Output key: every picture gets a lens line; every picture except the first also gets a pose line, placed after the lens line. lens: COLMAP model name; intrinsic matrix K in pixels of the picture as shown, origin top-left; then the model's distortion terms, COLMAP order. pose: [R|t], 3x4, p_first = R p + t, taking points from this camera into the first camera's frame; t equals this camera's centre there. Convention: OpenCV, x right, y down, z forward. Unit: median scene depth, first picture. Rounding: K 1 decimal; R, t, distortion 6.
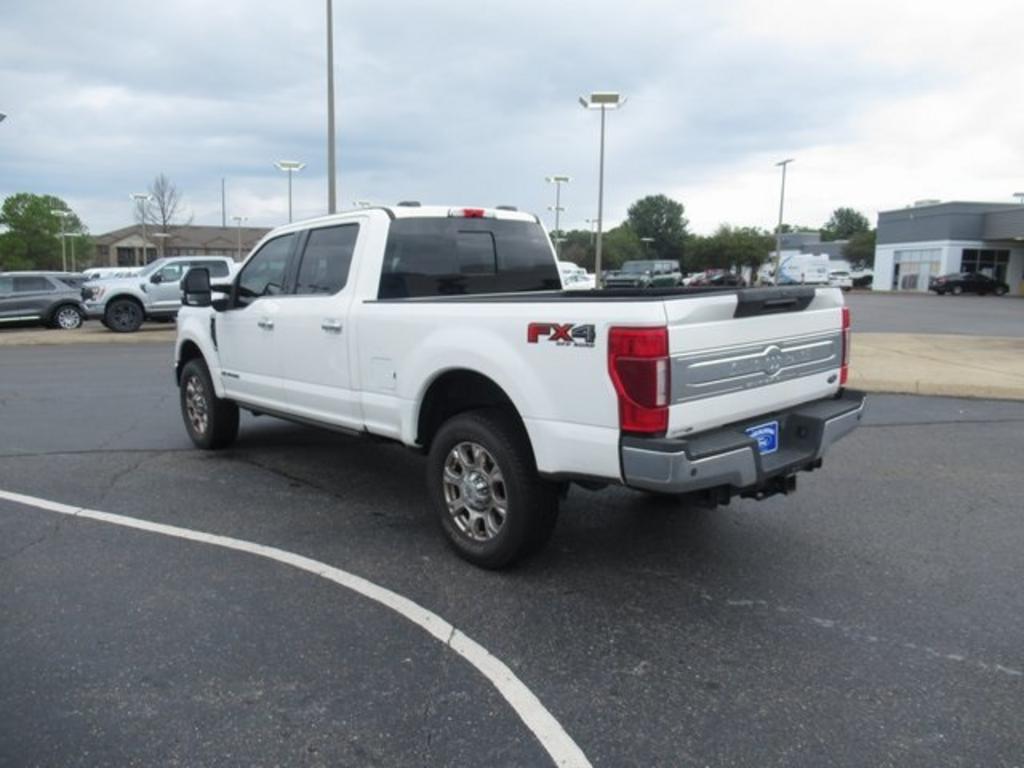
lens RADIAL K [[761.0, 0, 508.9], [0, 761.0, 383.8], [0, 0, 1]] dist [-0.004516, -0.001372]
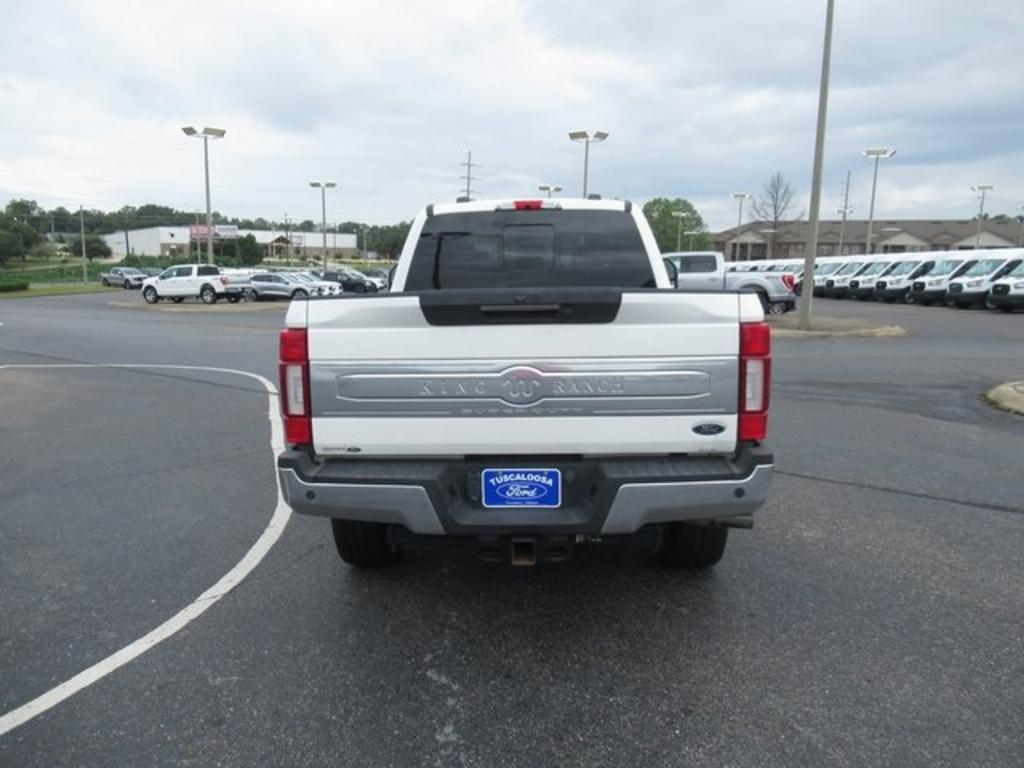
lens RADIAL K [[761.0, 0, 508.9], [0, 761.0, 383.8], [0, 0, 1]] dist [-0.004516, -0.001372]
pose [[0.715900, 0.109203, -0.689610, 0.166185], [-0.104656, 0.993318, 0.048651, -0.013179], [0.690315, 0.037343, 0.722545, 0.085439]]
